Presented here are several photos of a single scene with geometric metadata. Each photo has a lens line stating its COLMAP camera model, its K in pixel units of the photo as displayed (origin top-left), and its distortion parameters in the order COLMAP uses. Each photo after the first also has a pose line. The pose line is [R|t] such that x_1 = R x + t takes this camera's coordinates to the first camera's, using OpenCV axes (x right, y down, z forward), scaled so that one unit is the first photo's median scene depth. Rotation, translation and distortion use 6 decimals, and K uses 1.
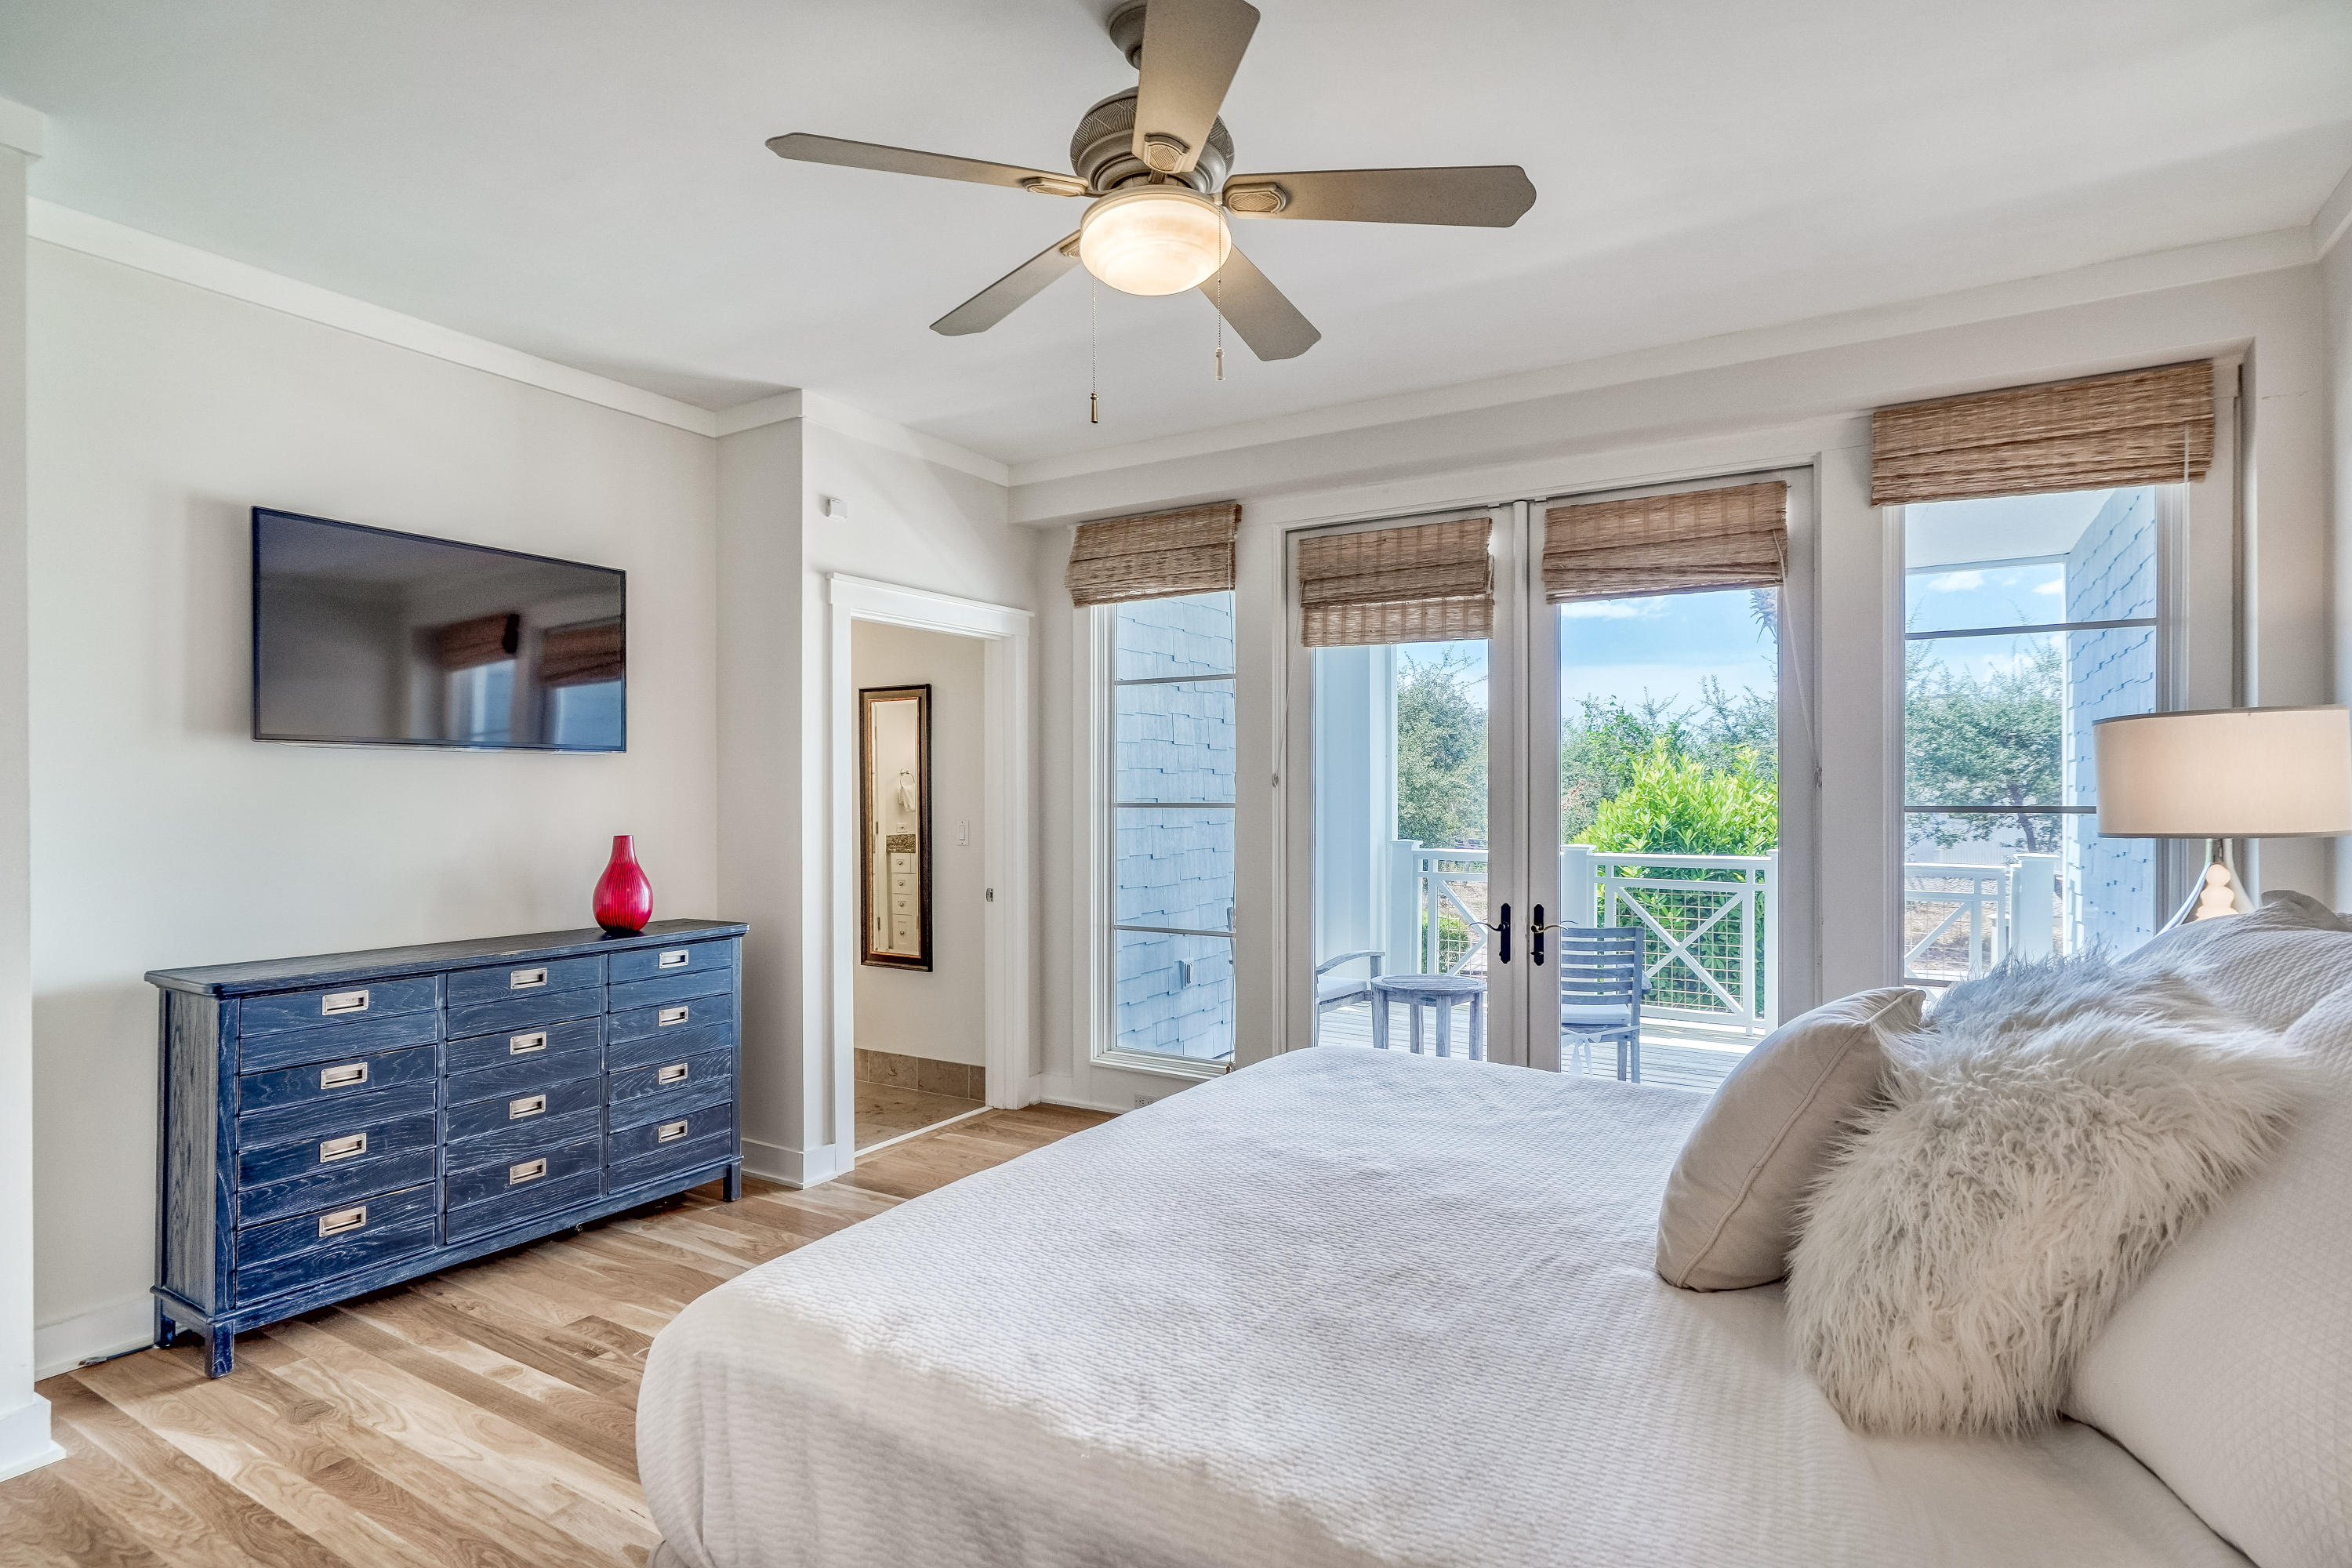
lens RADIAL K [[1151.8, 0, 1176.0], [0, 1151.8, 784.0], [0, 0, 1]] dist [0.000229, -0.000075]
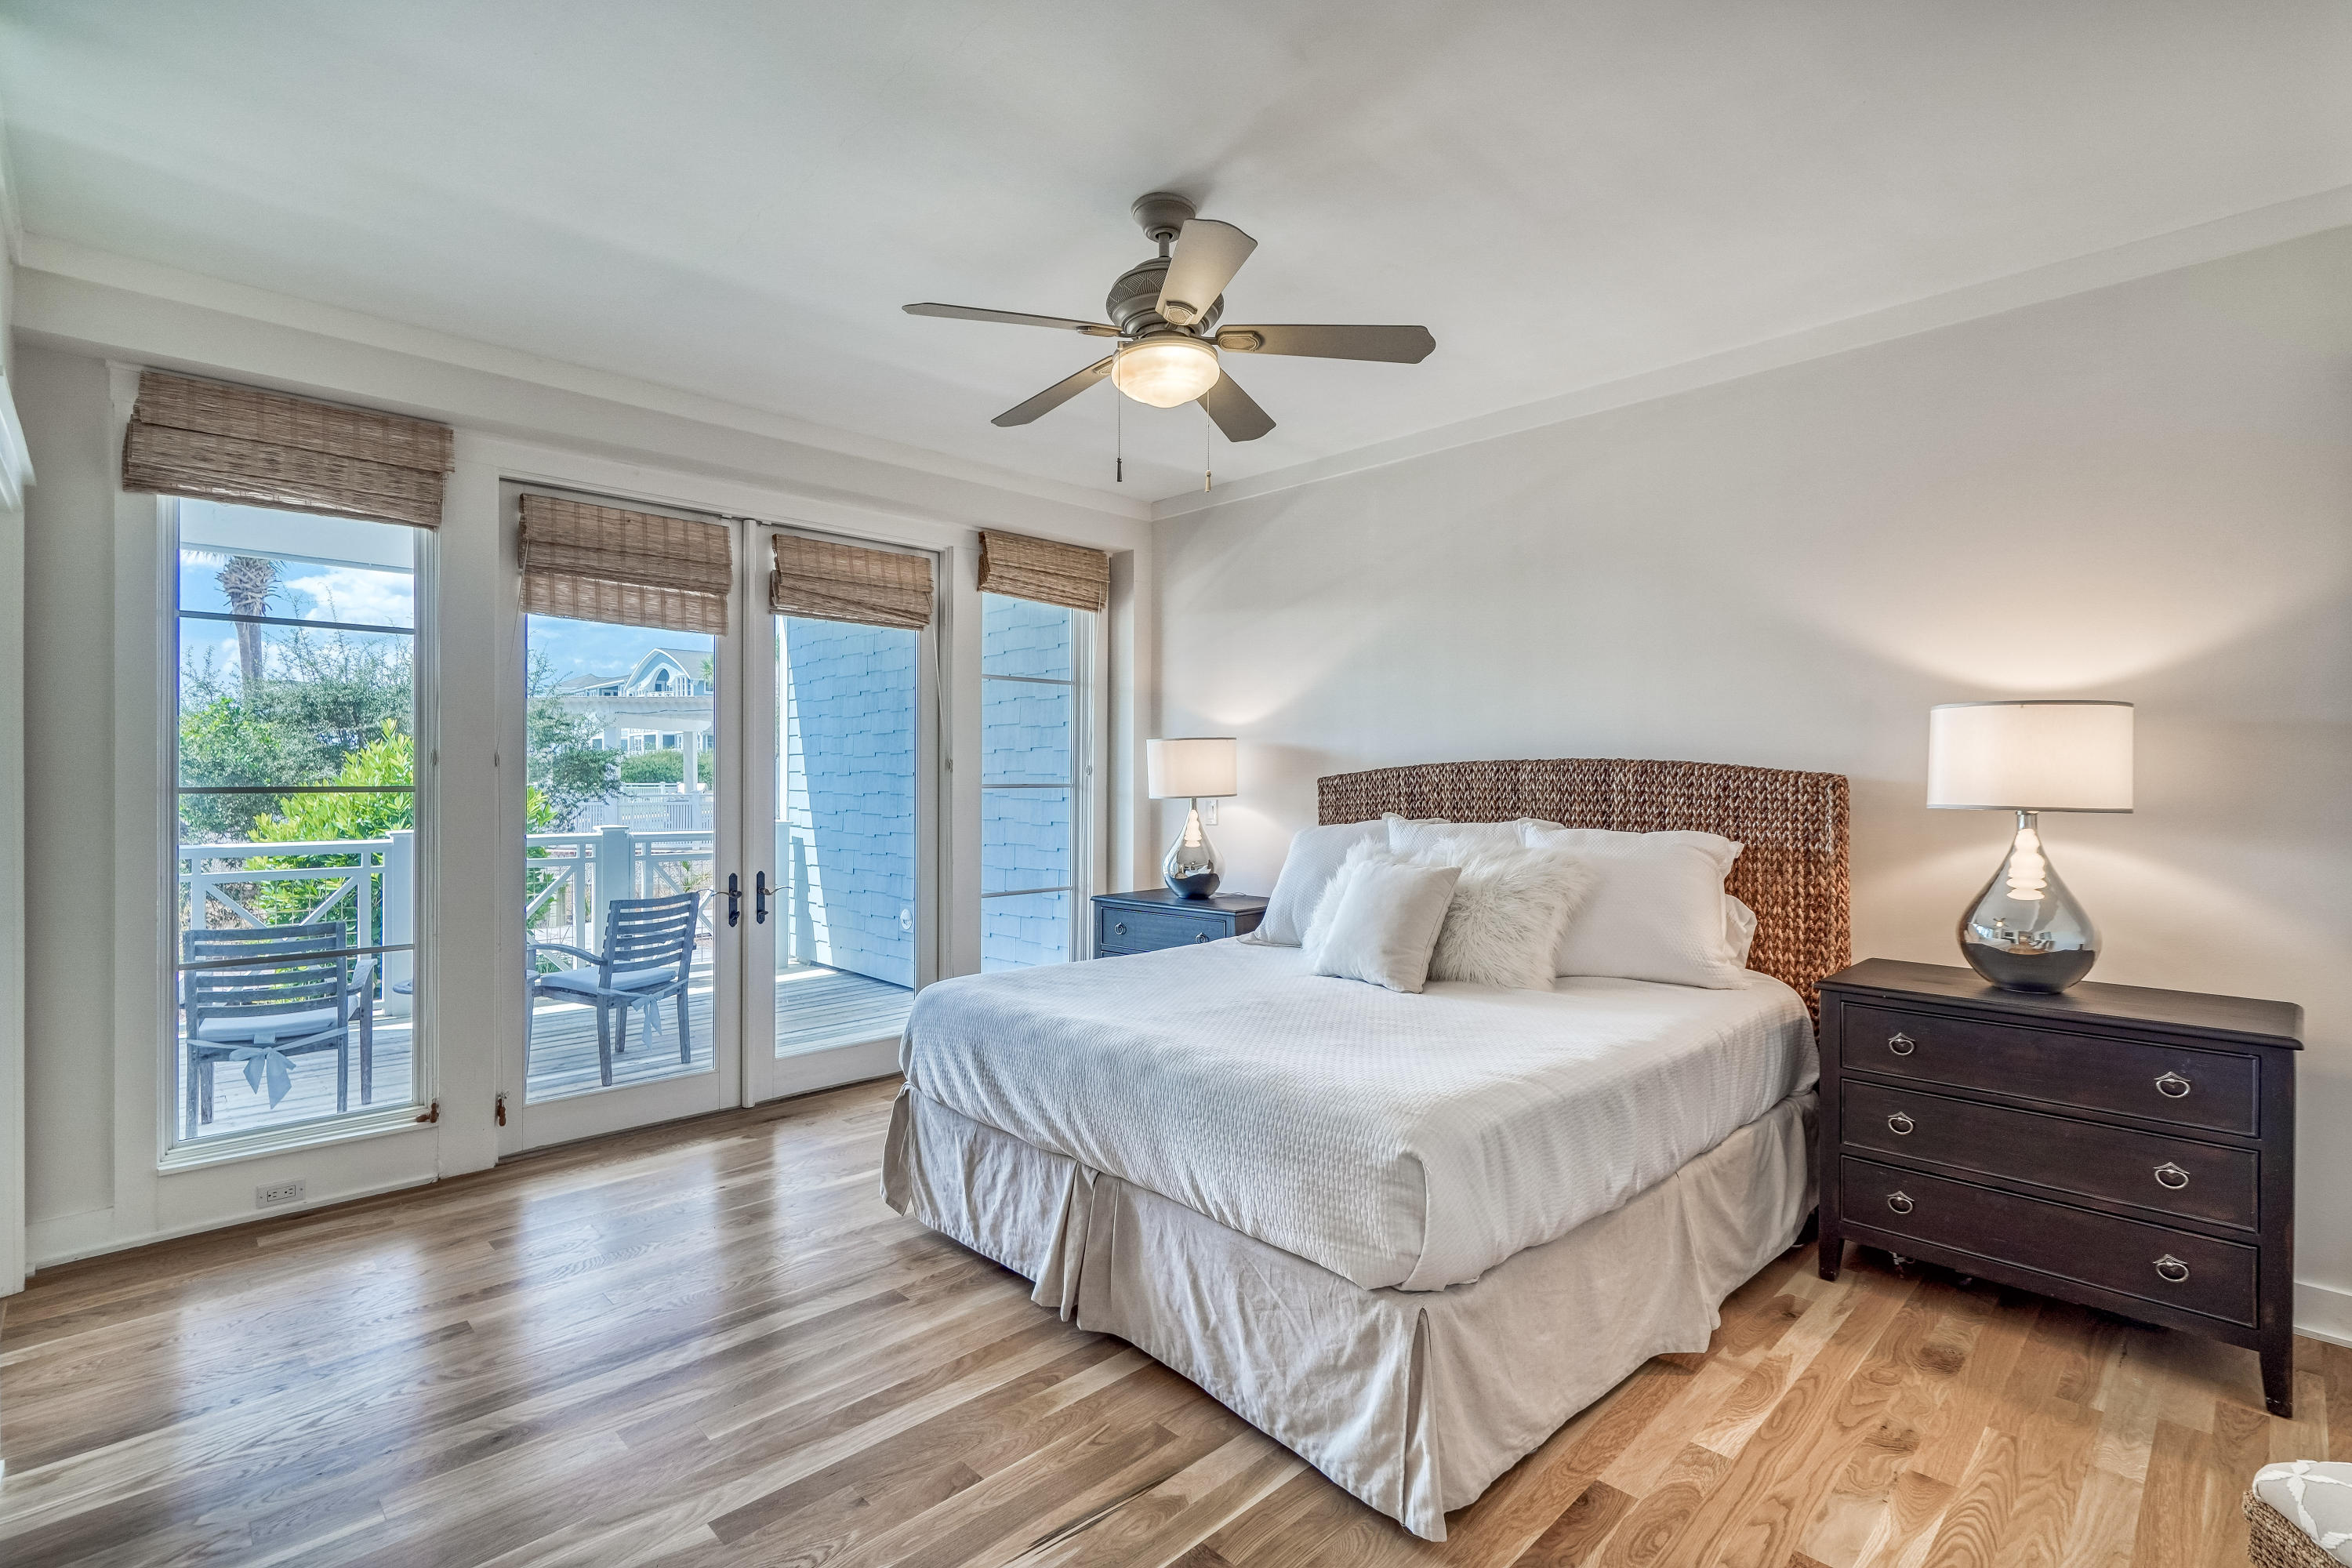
lens RADIAL K [[1081.7, 0, 1176.0], [0, 1081.7, 784.0], [0, 0, 1]] dist [0.002403, 0.000212]
pose [[0.251501, -0.002289, 0.967854, -0.625021], [0.000928, 0.999997, 0.002124, 0.015371], [-0.967857, 0.000364, 0.251502, 0.311083]]
